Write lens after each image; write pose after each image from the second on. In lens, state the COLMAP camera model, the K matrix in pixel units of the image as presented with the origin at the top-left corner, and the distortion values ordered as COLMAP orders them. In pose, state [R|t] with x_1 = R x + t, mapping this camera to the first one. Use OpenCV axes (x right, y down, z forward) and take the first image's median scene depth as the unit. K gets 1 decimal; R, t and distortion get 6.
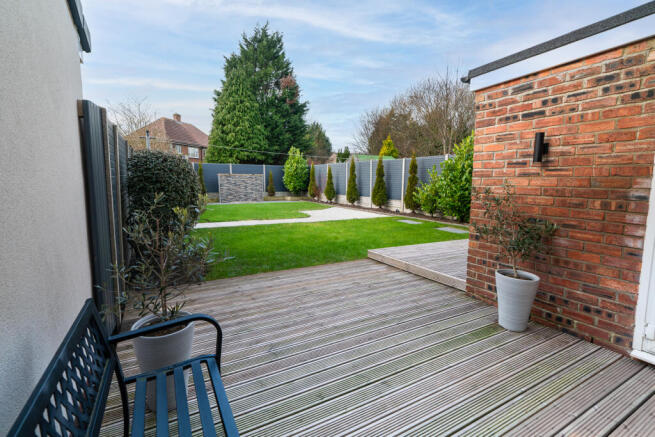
lens RADIAL K [[314.0, 0, 326.3], [0, 314.0, 217.5], [0, 0, 1]] dist [0.000629, 0.000465]
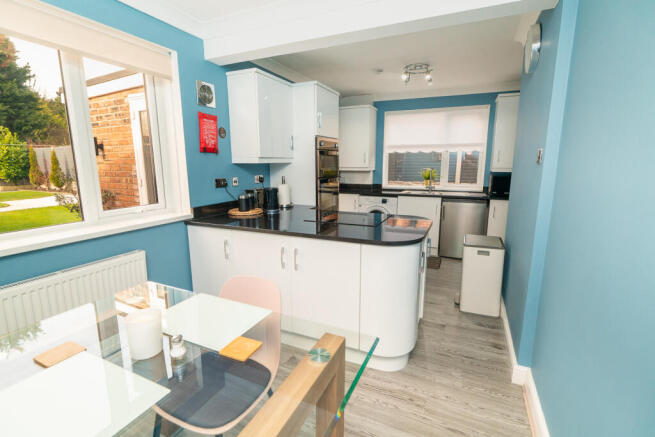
lens RADIAL K [[302.5, 0, 325.7], [0, 302.5, 224.1], [0, 0, 1]] dist [0.001229, 0.000049]
pose [[0.812157, -0.134745, 0.567666, 0.090642], [0.085806, 0.989971, 0.112223, 0.012933], [-0.577095, -0.042434, 0.815574, -0.126317]]
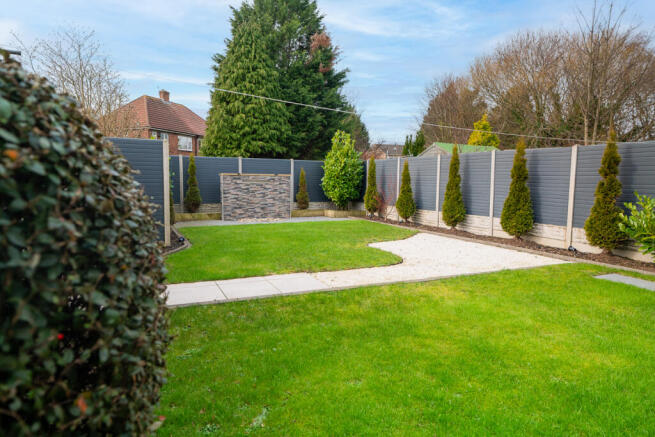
lens RADIAL K [[409.2, 0, 330.5], [0, 409.2, 216.2], [0, 0, 1]] dist [0.000737, 0.001033]
pose [[0.998221, 0.008388, -0.059025, -0.060887], [-0.010262, 0.999450, -0.031520, -0.024586], [0.058728, 0.032069, 0.997759, 0.160716]]
